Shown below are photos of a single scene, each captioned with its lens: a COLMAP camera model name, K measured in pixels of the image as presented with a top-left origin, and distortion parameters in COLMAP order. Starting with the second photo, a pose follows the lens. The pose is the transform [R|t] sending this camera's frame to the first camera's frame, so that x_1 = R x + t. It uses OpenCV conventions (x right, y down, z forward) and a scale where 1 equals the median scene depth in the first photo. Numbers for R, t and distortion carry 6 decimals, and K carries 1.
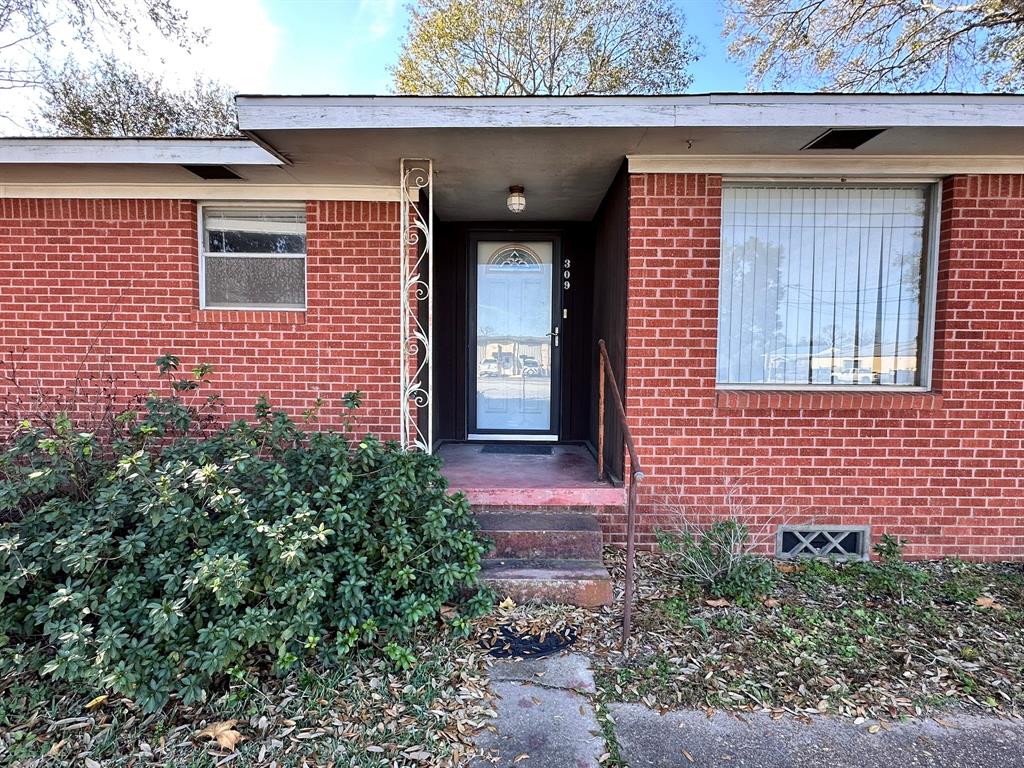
lens RADIAL K [[507.9, 0, 512.0], [0, 507.9, 384.0], [0, 0, 1]] dist [-0.000548, -0.000074]
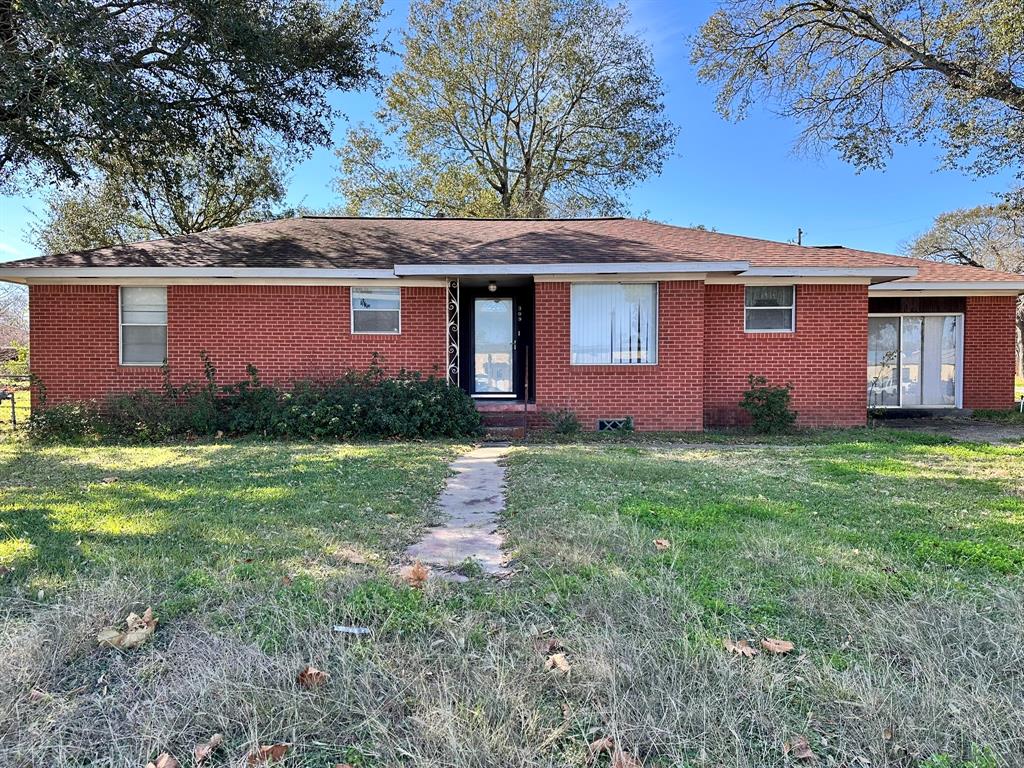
lens RADIAL K [[717.1, 0, 512.0], [0, 717.1, 384.0], [0, 0, 1]] dist [0.076795, -0.086007]
pose [[0.999948, -0.010167, 0.000169, 0.103625], [0.010167, 0.999309, -0.035761, 0.227891], [0.000195, 0.035760, 0.999360, -2.541906]]
